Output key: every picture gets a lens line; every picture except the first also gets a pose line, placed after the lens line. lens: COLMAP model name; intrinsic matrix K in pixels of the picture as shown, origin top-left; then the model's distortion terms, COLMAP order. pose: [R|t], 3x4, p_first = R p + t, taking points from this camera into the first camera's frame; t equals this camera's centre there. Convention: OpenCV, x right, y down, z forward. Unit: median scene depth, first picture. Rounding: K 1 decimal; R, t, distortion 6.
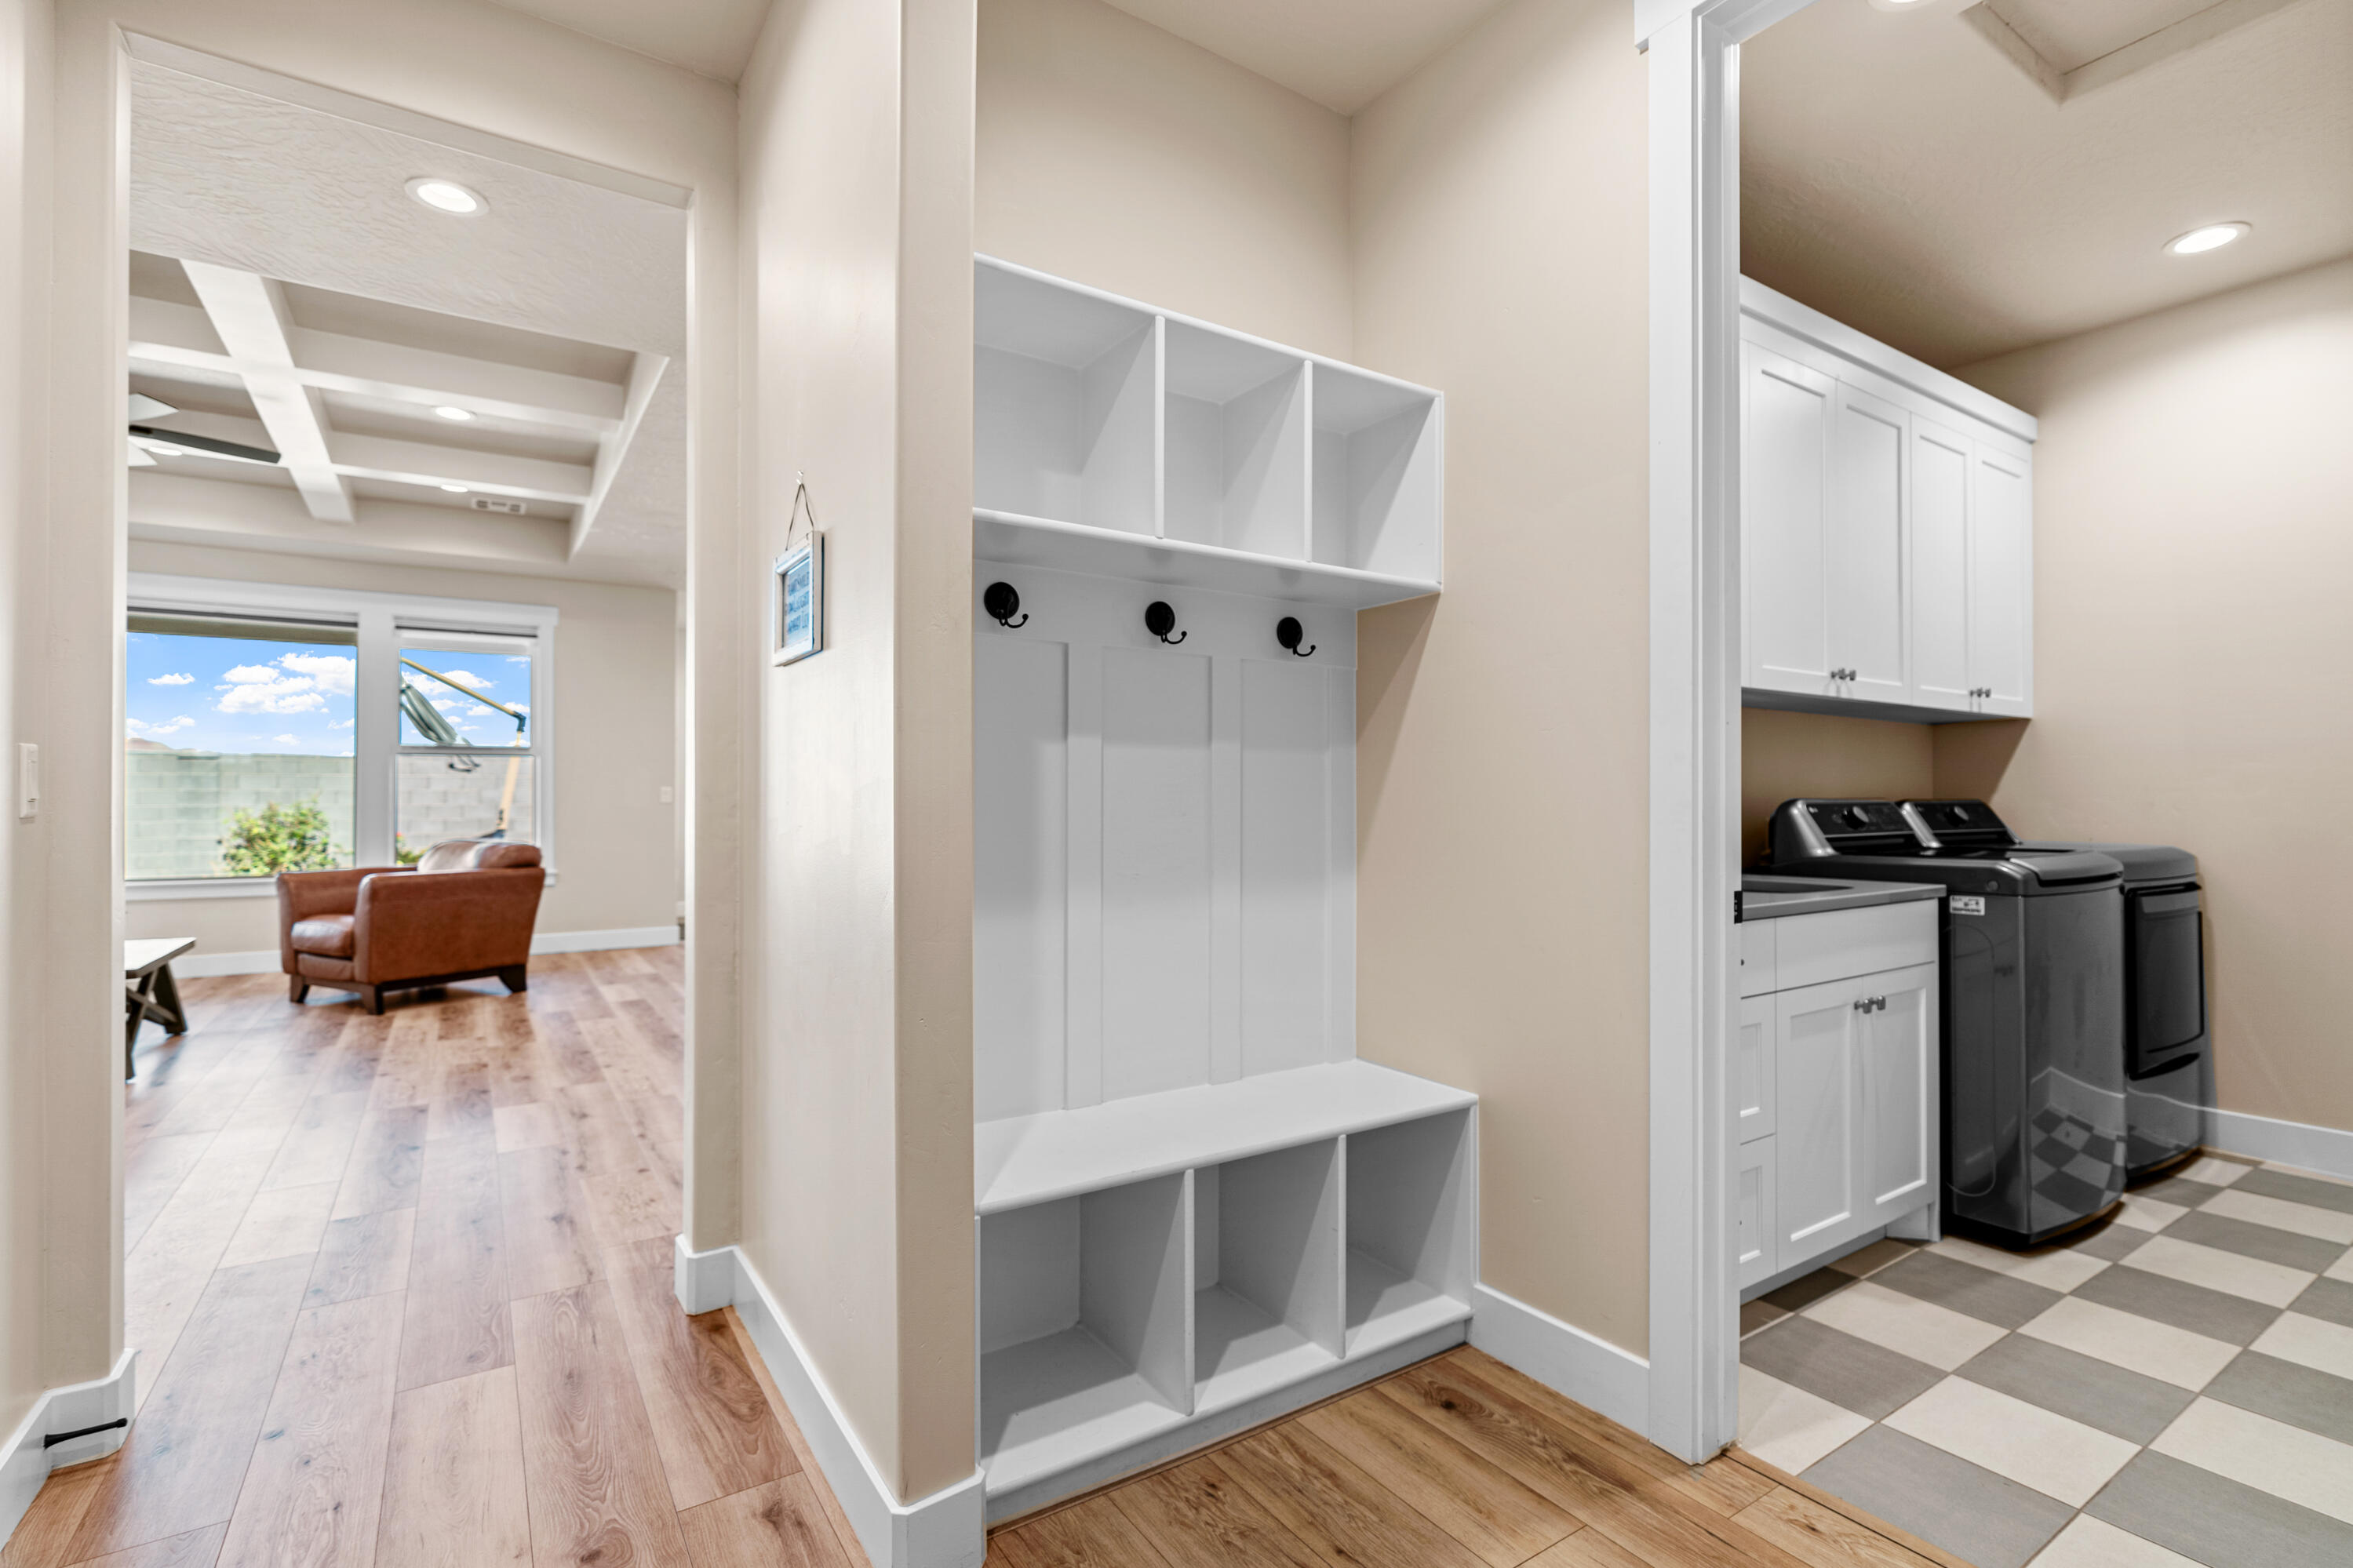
lens RADIAL K [[1099.8, 0, 1241.1], [0, 1099.8, 794.6], [0, 0, 1]] dist [0.003248, 0.000728]
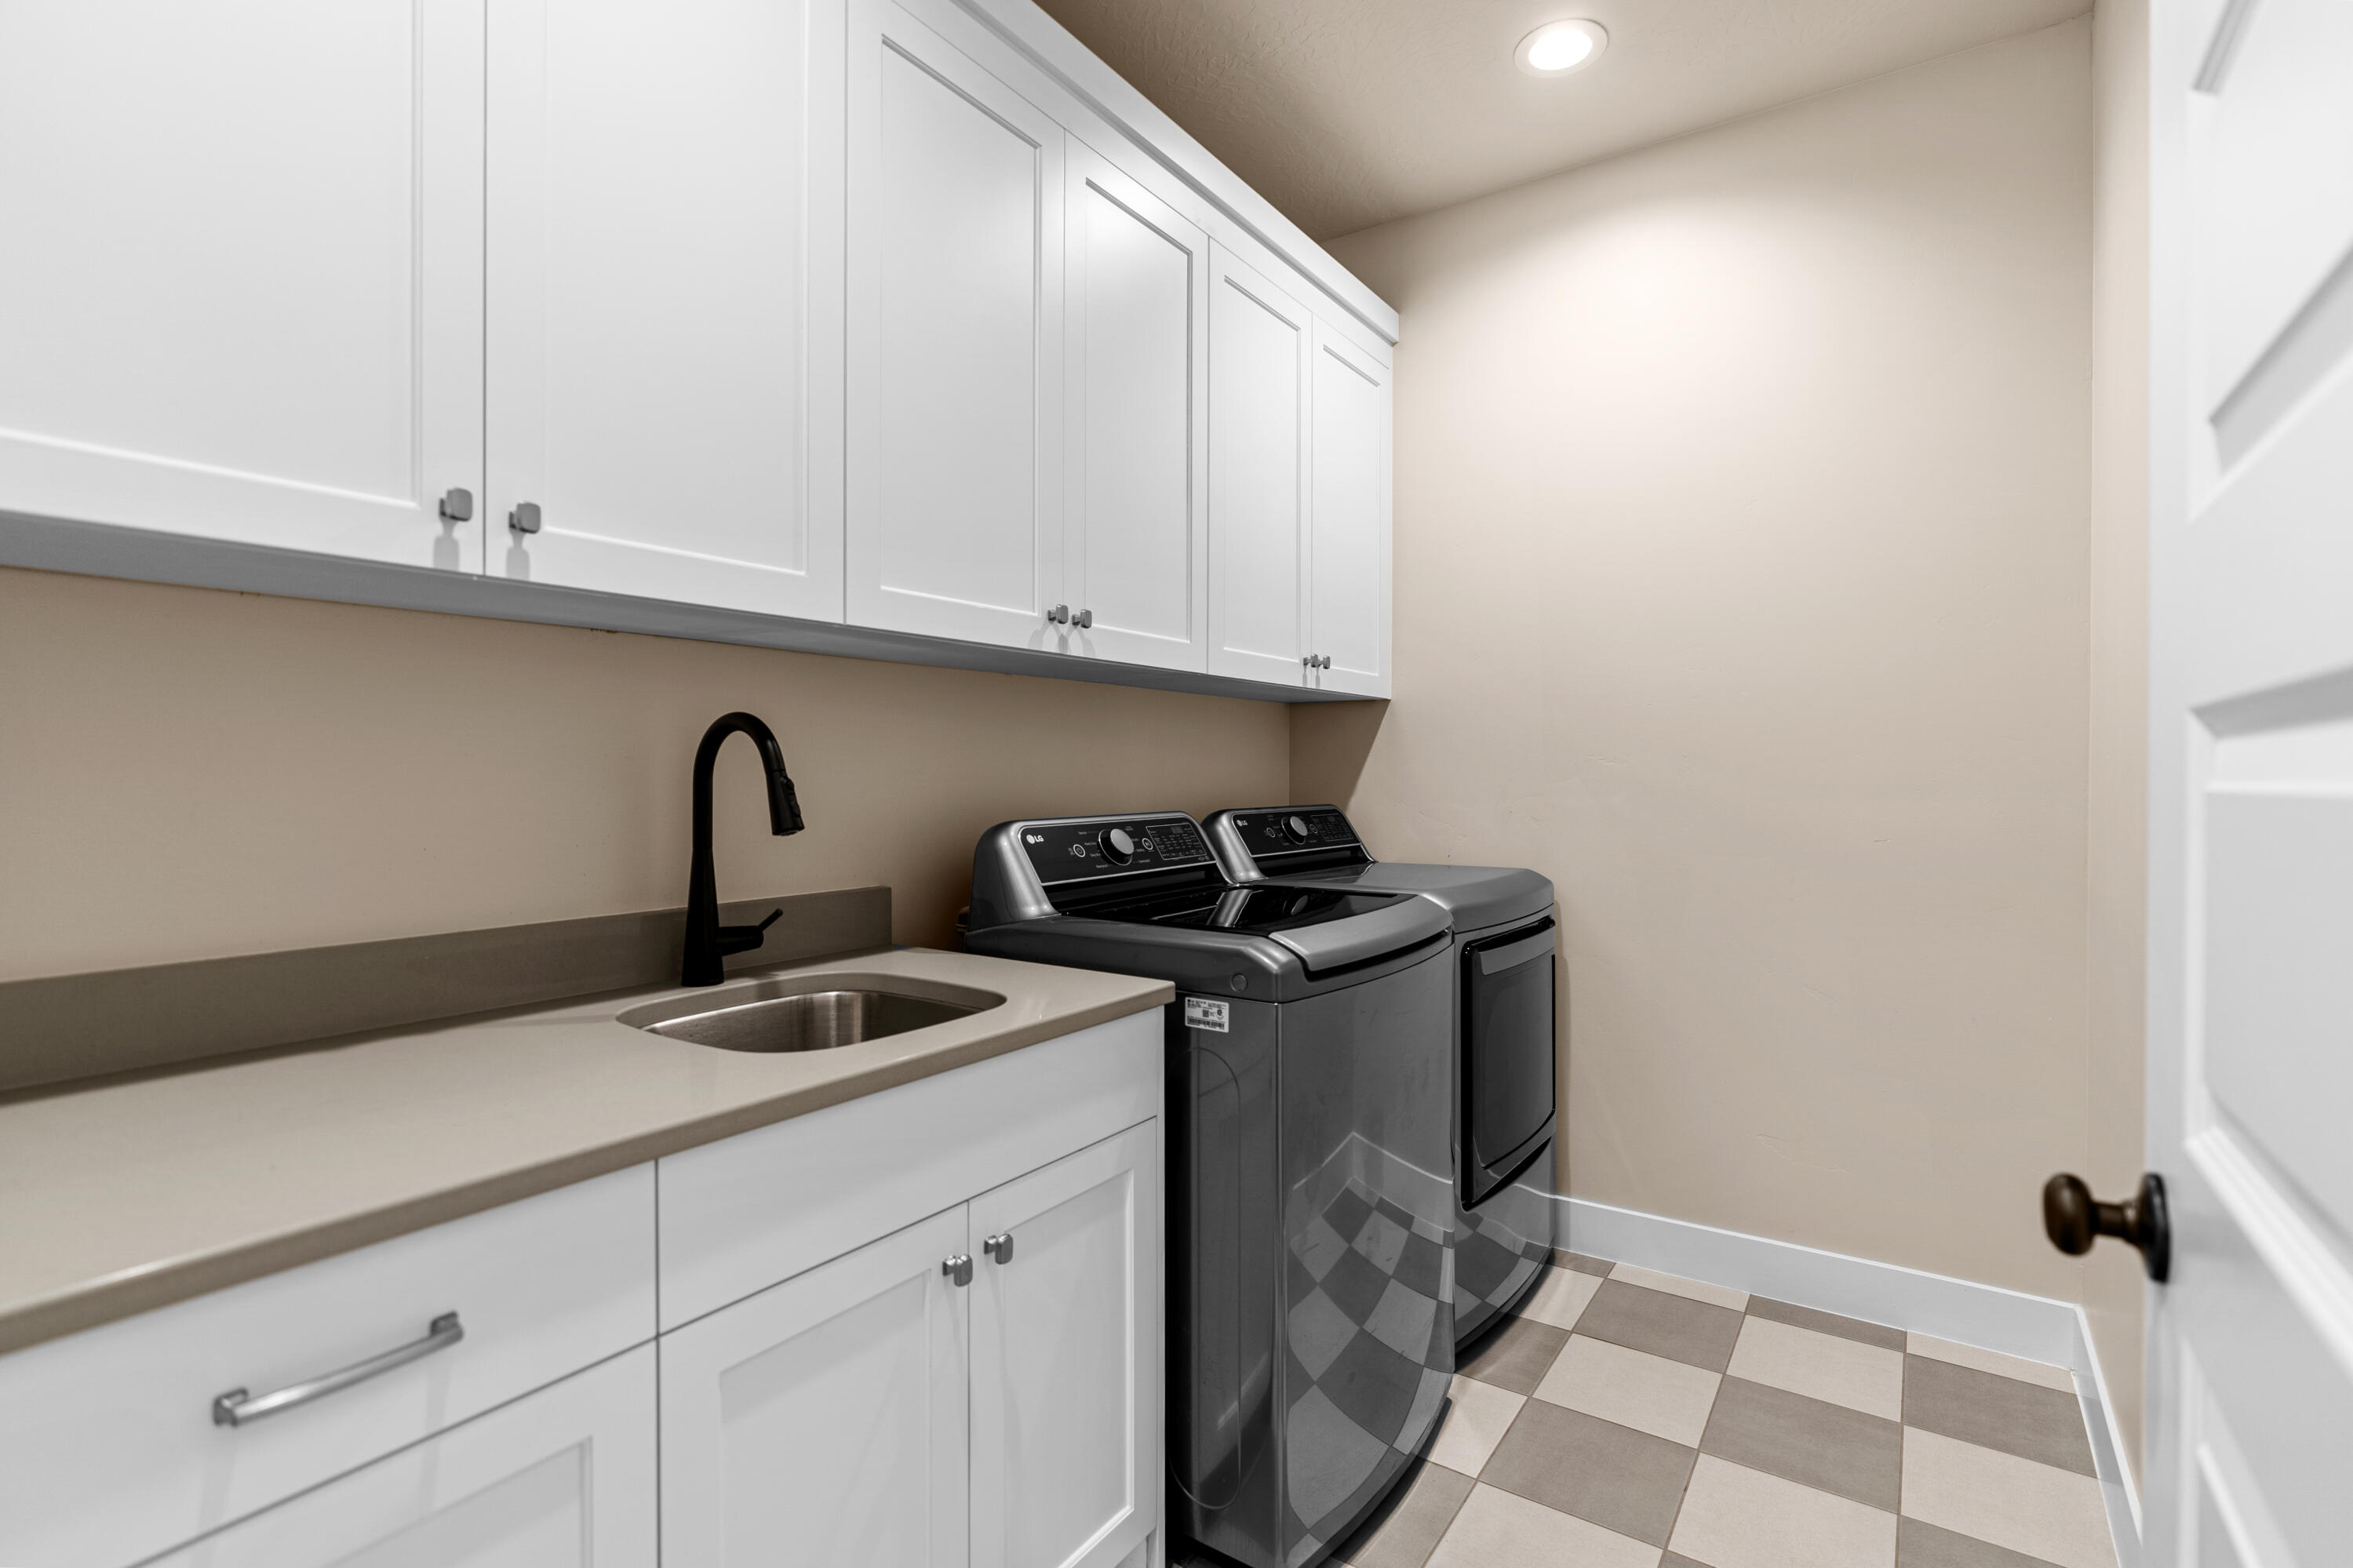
lens RADIAL K [[1074.3, 0, 1178.4], [0, 1074.3, 817.6], [0, 0, 1]] dist [-0.001407, 0.000741]
pose [[0.940122, -0.018280, 0.340349, 0.389676], [0.004202, 0.999106, 0.042057, -0.022777], [-0.340813, -0.038108, 0.939358, 0.410549]]
